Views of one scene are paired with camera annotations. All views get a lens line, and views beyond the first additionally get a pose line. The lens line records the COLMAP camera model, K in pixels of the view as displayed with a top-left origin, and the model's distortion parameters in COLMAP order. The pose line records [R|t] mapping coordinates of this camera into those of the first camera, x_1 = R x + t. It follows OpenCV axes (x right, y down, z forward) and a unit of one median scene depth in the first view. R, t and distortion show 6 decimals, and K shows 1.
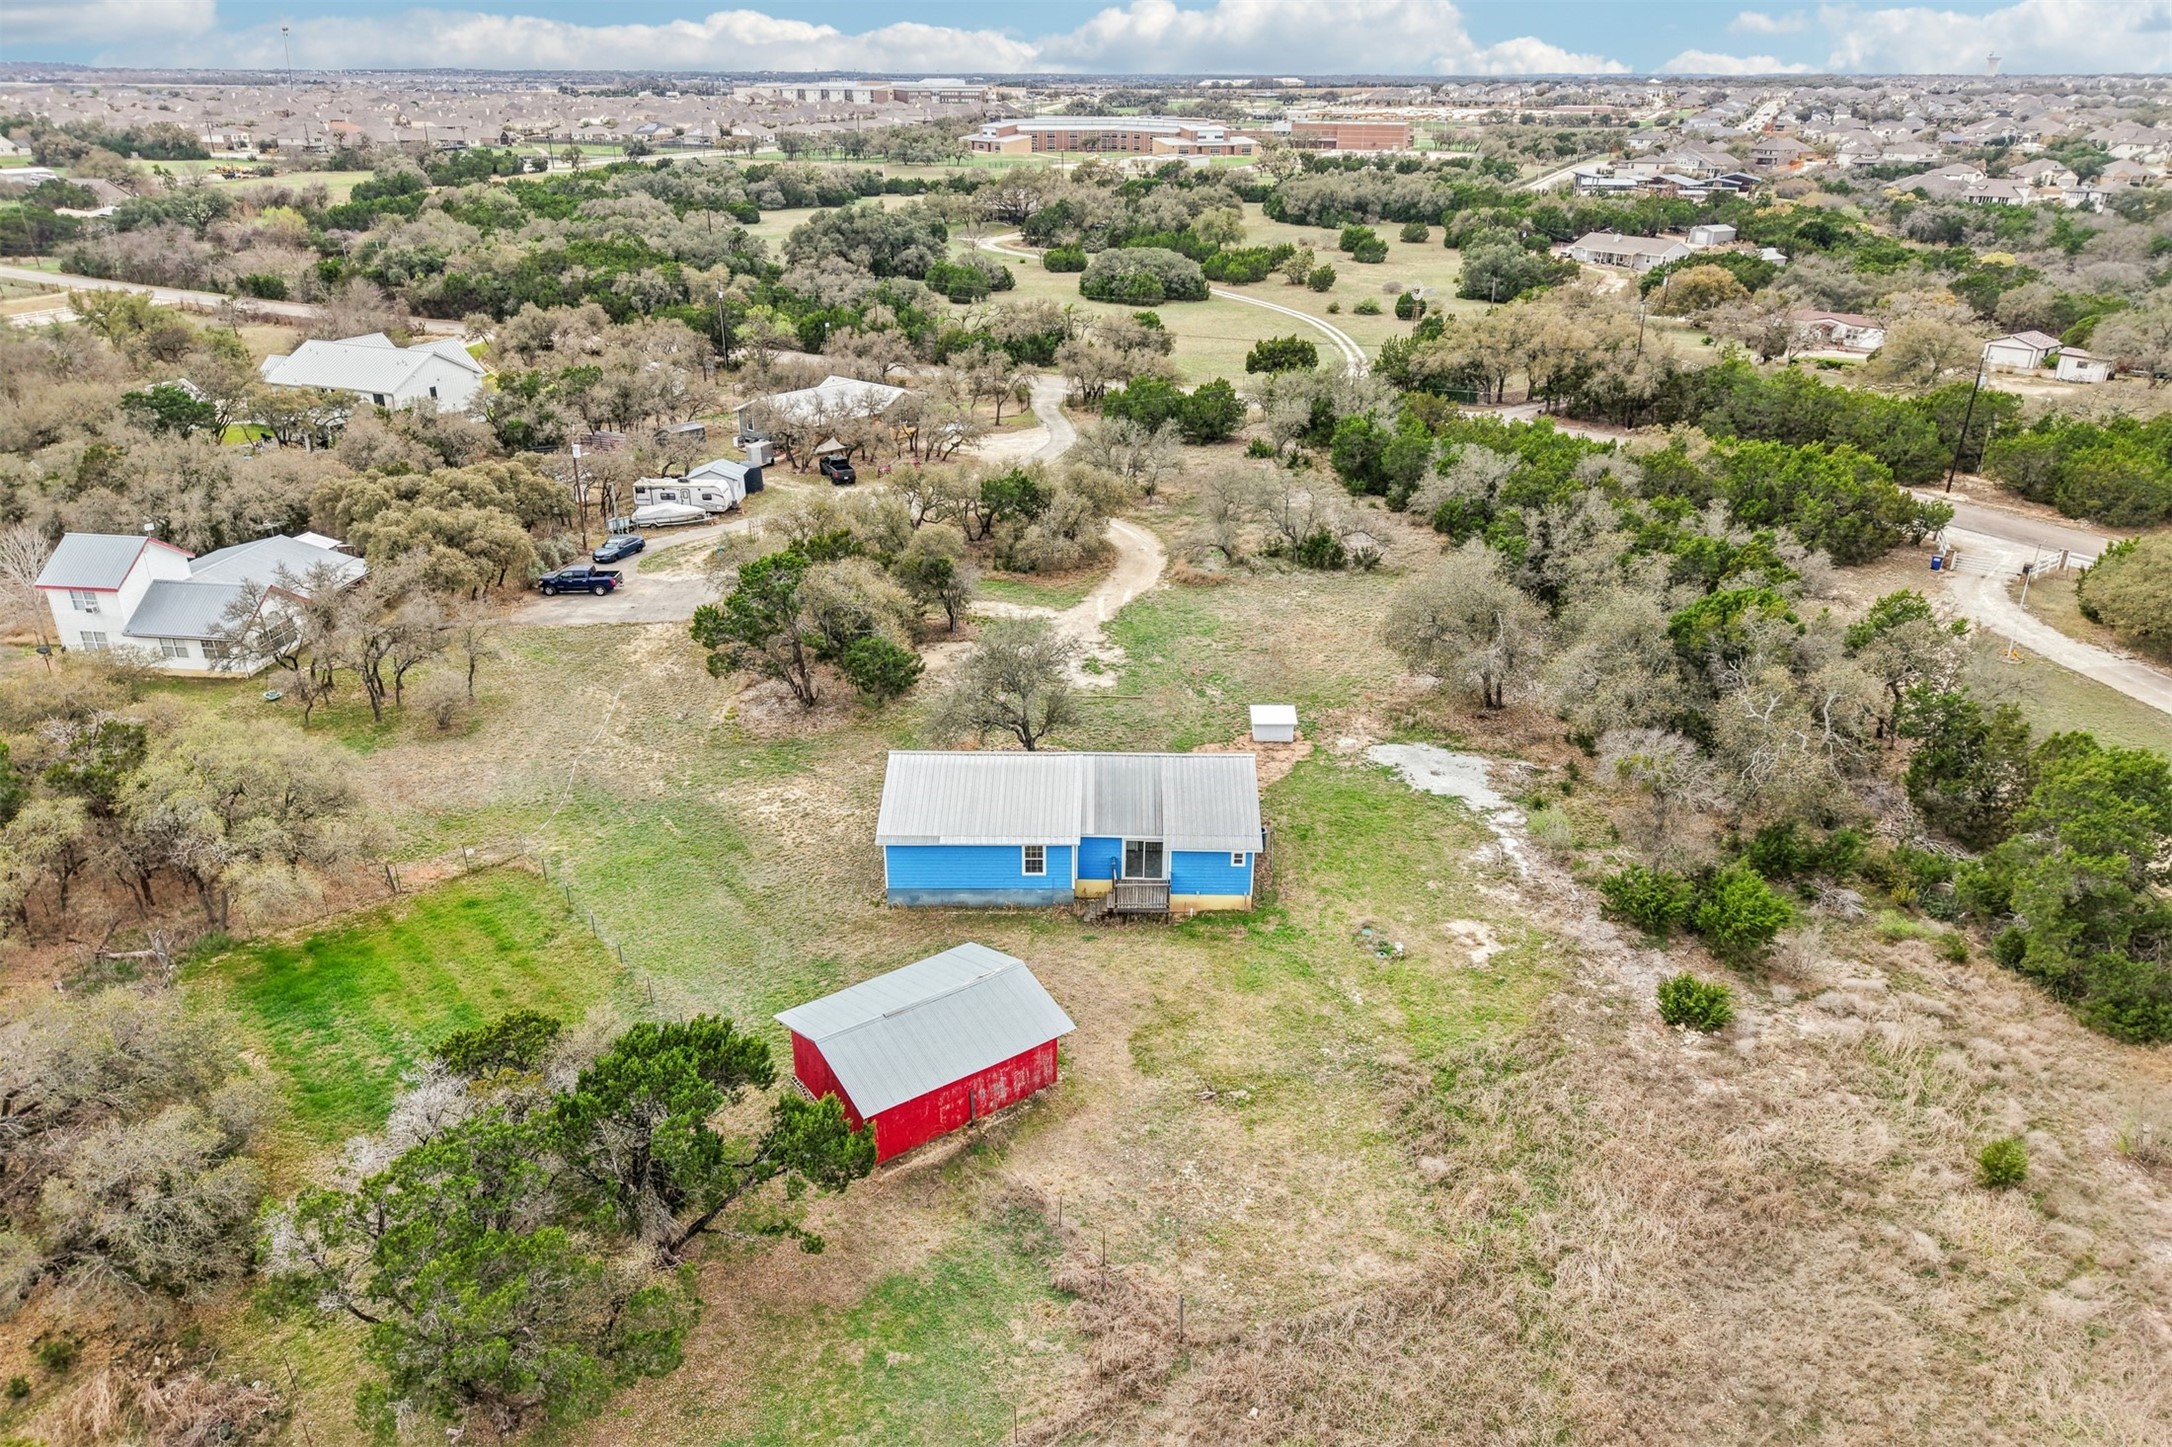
lens RADIAL K [[1460.7, 0, 1086.0], [0, 1460.7, 723.5], [0, 0, 1]] dist [0.006215, -0.001345]
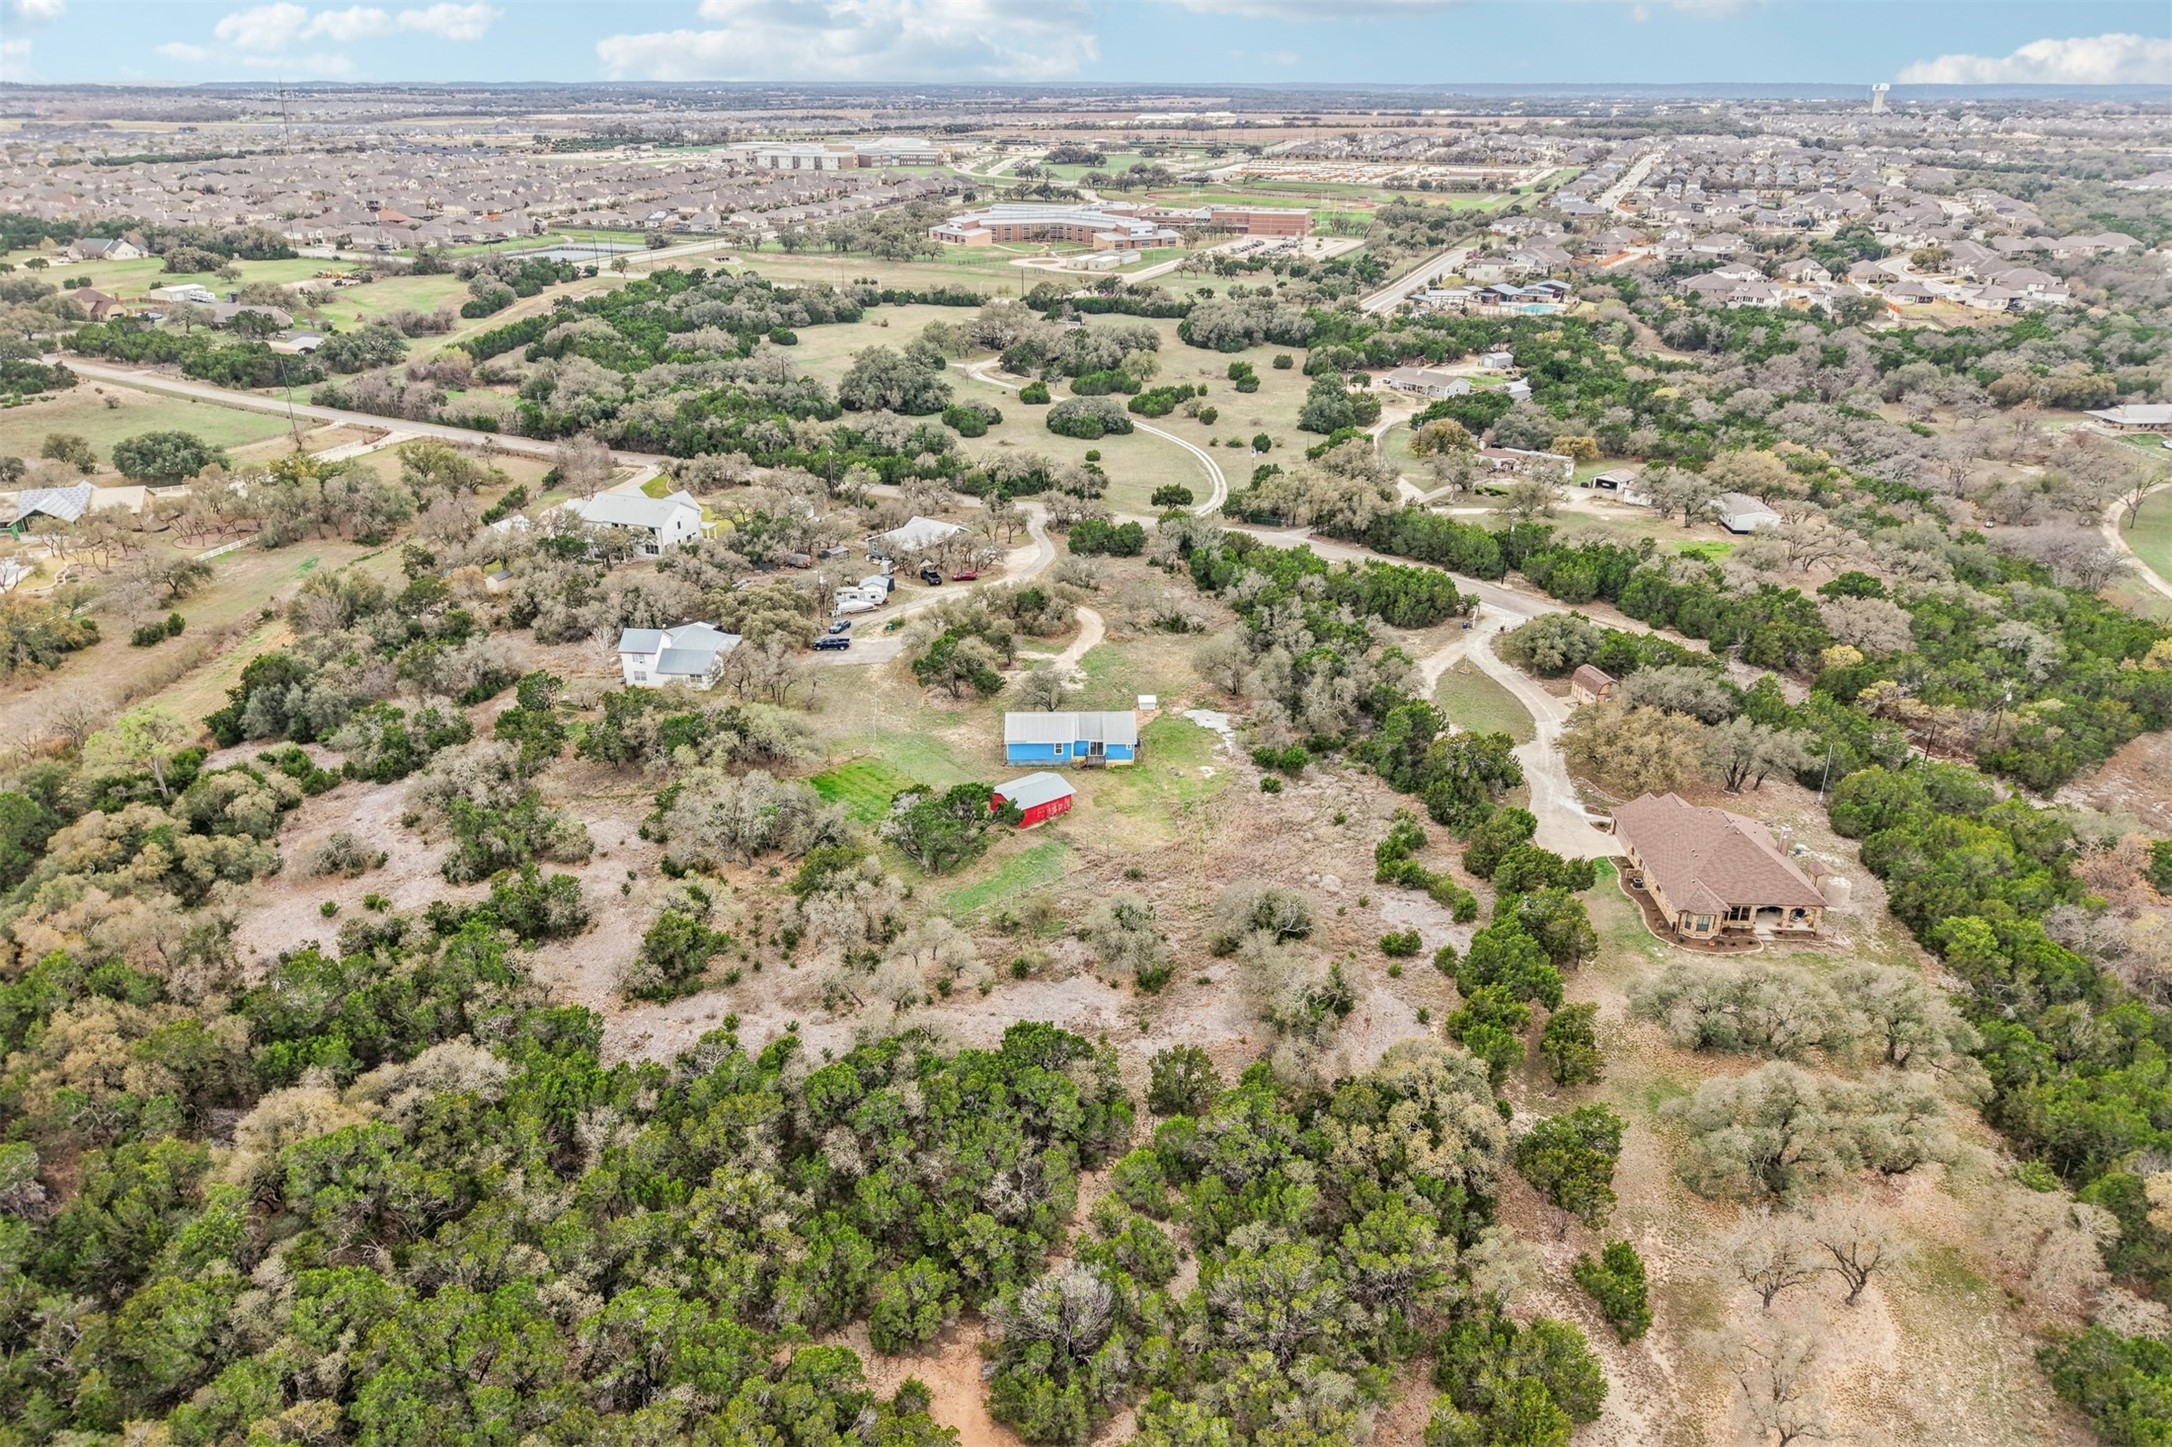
lens RADIAL K [[1512.5, 0, 1086.0], [0, 1512.5, 723.5], [0, 0, 1]] dist [-0.005159, -0.006233]
pose [[0.999257, -0.015126, 0.035449, -0.051354], [0.015313, 0.999870, -0.004987, 0.035202], [-0.035368, 0.005526, 0.999359, -1.178990]]
